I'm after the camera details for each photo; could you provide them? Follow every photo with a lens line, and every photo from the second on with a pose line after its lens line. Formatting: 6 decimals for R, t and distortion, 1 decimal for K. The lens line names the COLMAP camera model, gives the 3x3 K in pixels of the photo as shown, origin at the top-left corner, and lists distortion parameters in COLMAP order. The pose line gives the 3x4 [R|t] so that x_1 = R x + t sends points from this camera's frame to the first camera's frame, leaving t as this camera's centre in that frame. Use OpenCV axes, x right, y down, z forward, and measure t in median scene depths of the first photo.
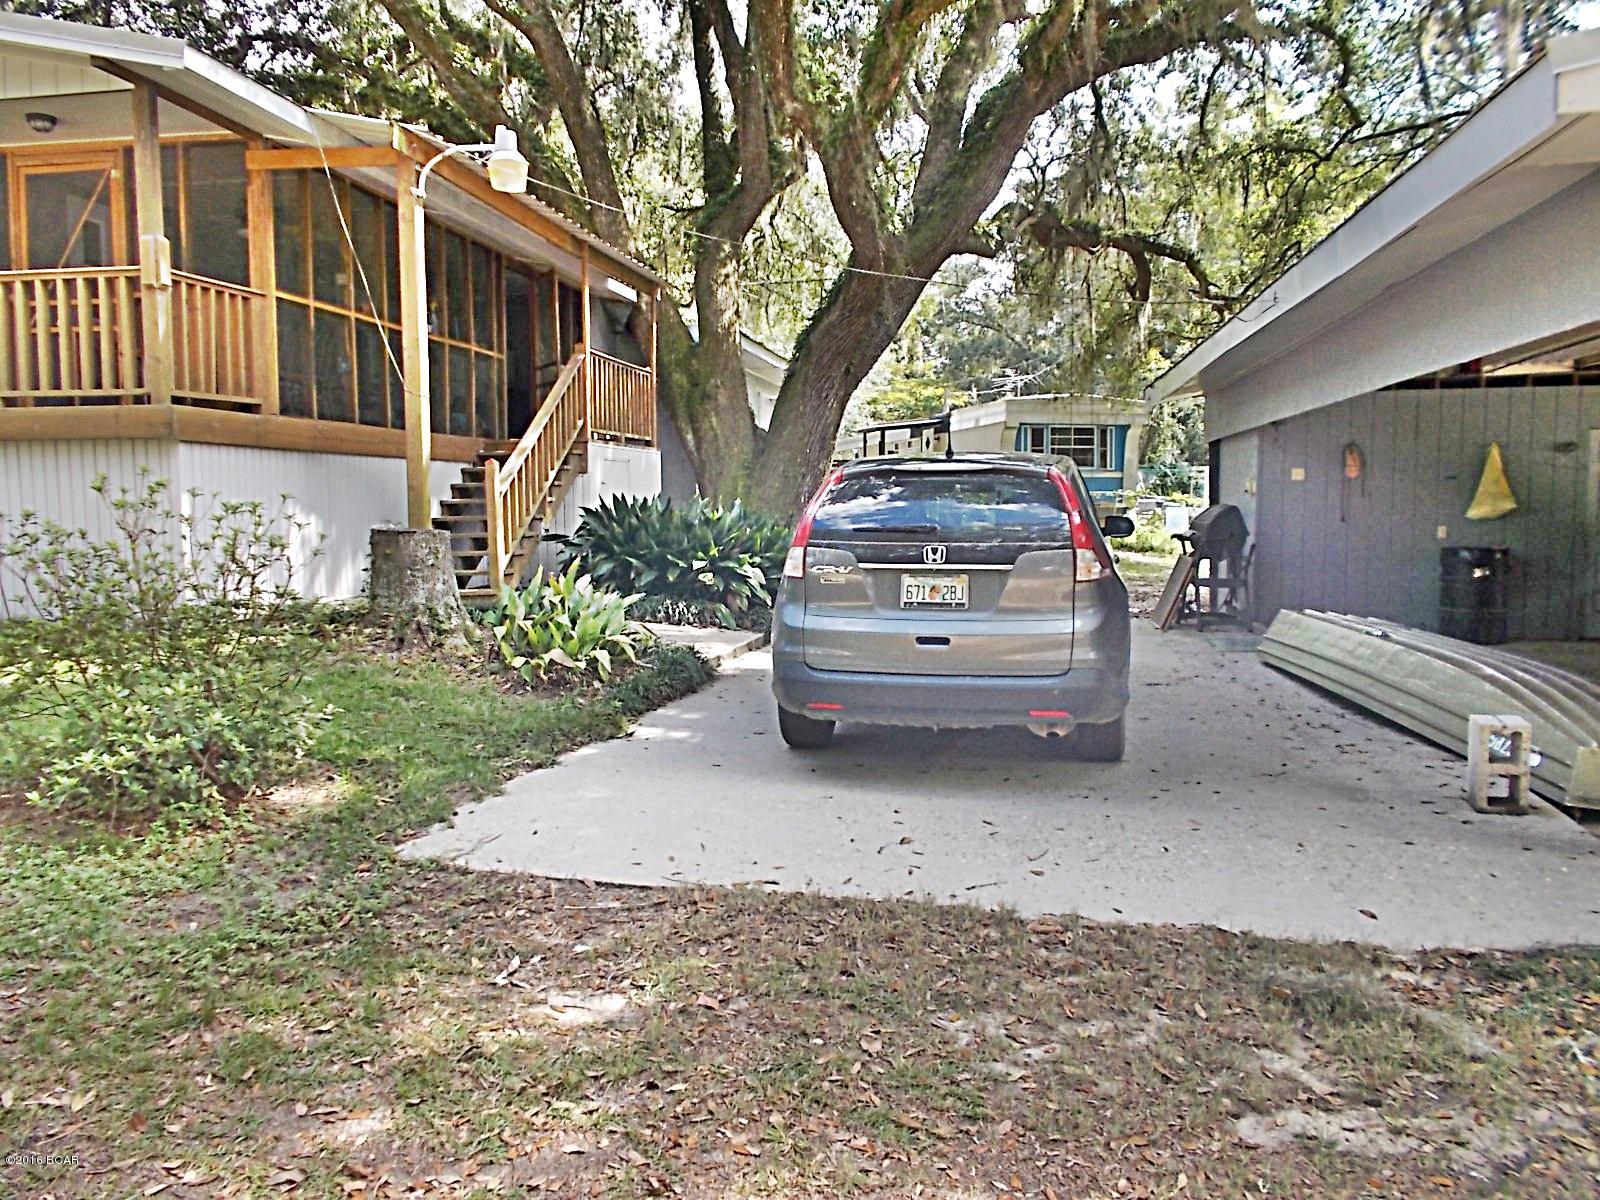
lens RADIAL K [[1236.2, 0, 797.5], [0, 1236.2, 598.3], [0, 0, 1]] dist [0.007027, -0.001856]
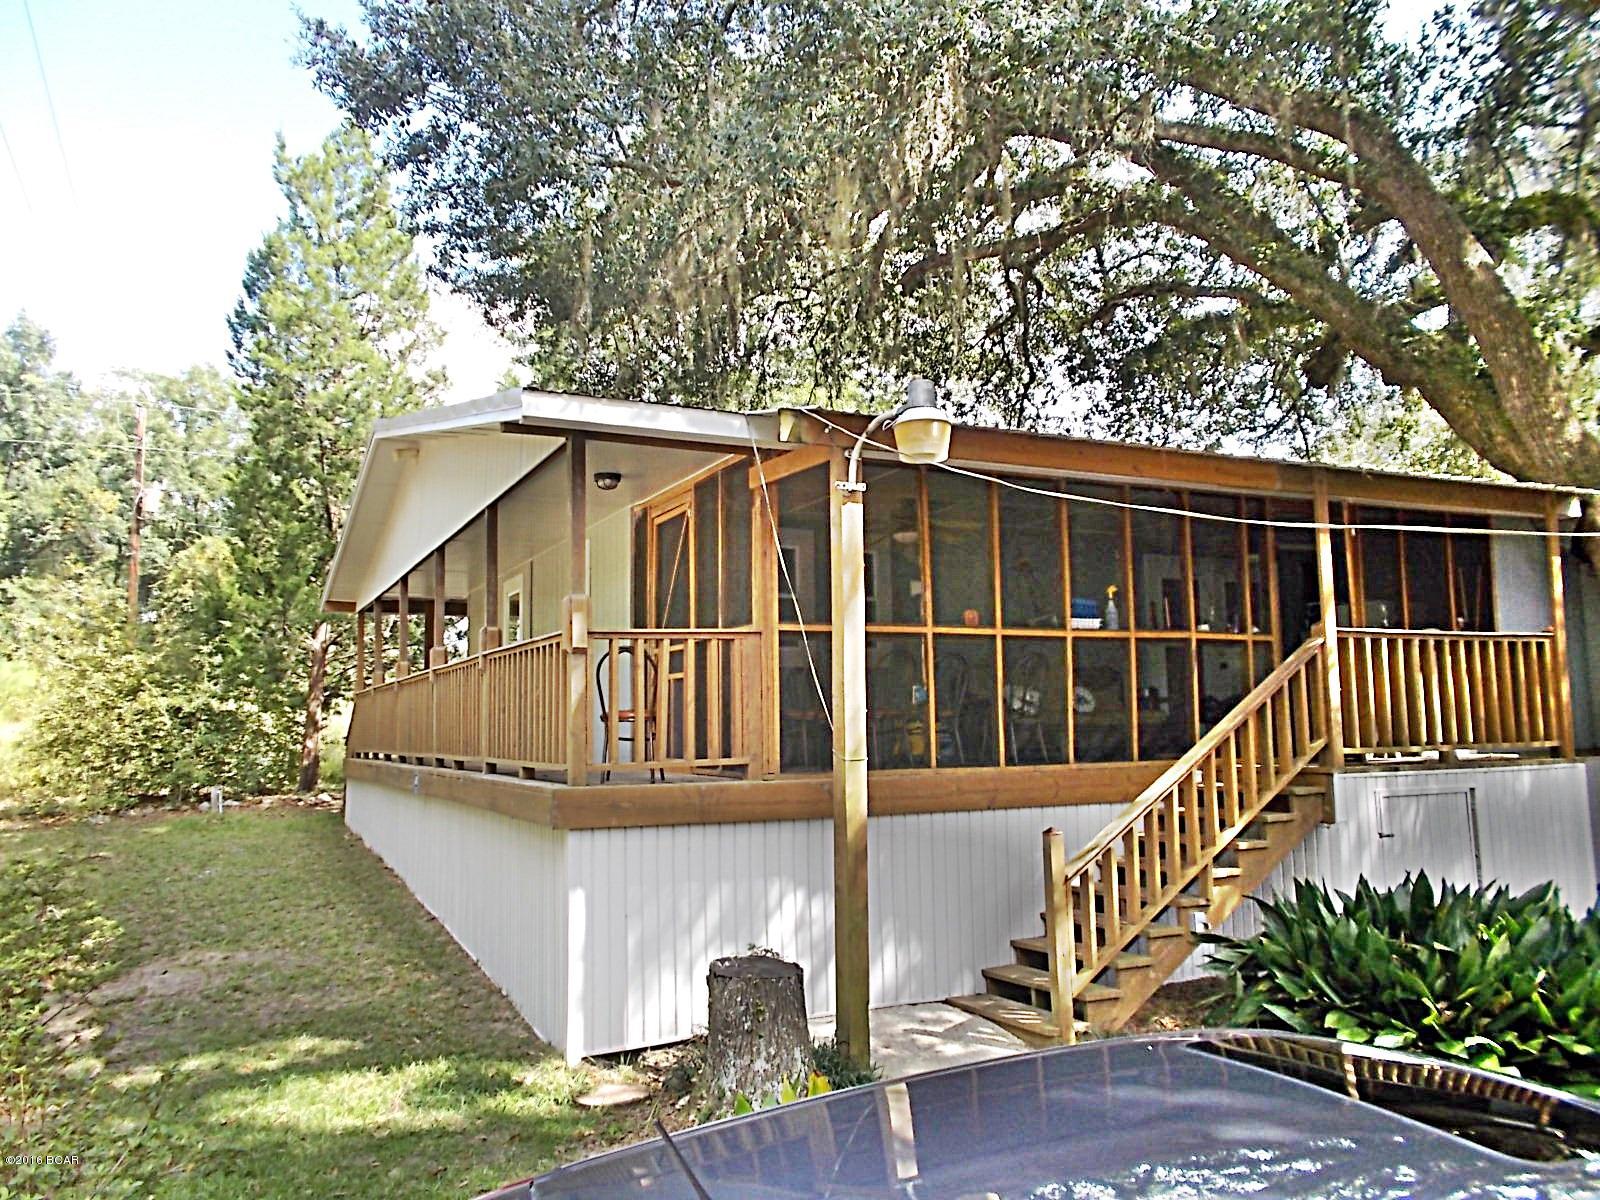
lens RADIAL K [[1236.2, 0, 801.2], [0, 1236.2, 599.0], [0, 0, 1]] dist [0.007027, -0.001856]
pose [[0.585219, -0.087926, -0.806094, 0.191382], [-0.051497, 0.988067, -0.145161, -0.108651], [0.809238, 0.126462, 0.573708, 0.400288]]
